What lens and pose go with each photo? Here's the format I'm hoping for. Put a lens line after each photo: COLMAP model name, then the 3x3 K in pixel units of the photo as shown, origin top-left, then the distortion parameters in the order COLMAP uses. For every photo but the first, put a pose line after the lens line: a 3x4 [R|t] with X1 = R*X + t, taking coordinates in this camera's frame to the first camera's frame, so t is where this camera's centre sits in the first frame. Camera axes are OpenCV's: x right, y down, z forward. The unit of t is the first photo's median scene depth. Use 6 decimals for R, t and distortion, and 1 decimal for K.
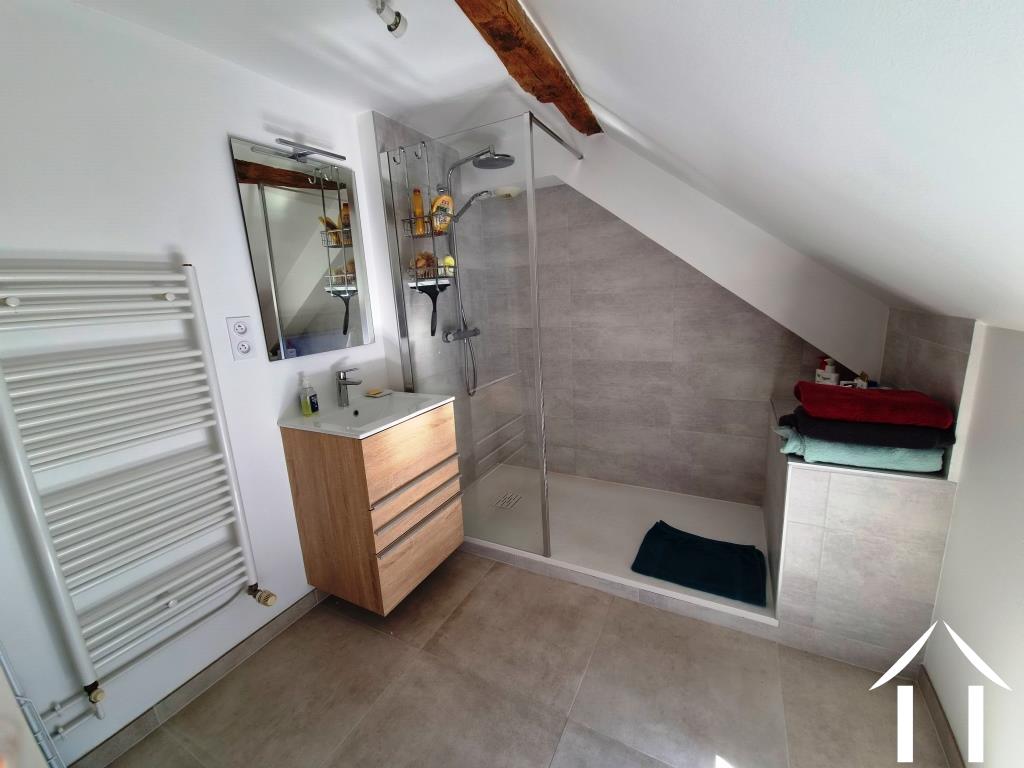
lens RADIAL K [[412.4, 0, 512.0], [0, 412.4, 384.0], [0, 0, 1]] dist [0.001338, -0.000148]
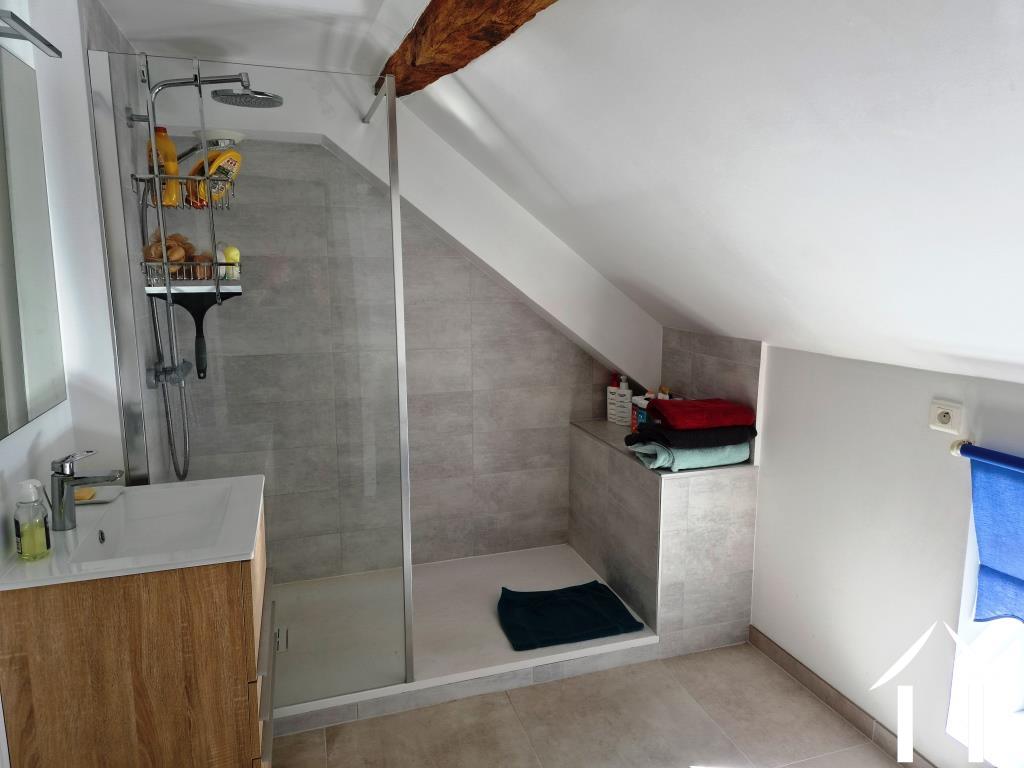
lens RADIAL K [[694.2, 0, 512.0], [0, 694.2, 384.0], [0, 0, 1]] dist [0.086221, -0.104081]
pose [[0.689469, -0.070379, 0.720888, -0.651042], [0.116585, 0.993074, -0.014552, -0.047011], [-0.714871, 0.094078, 0.692899, 0.003927]]
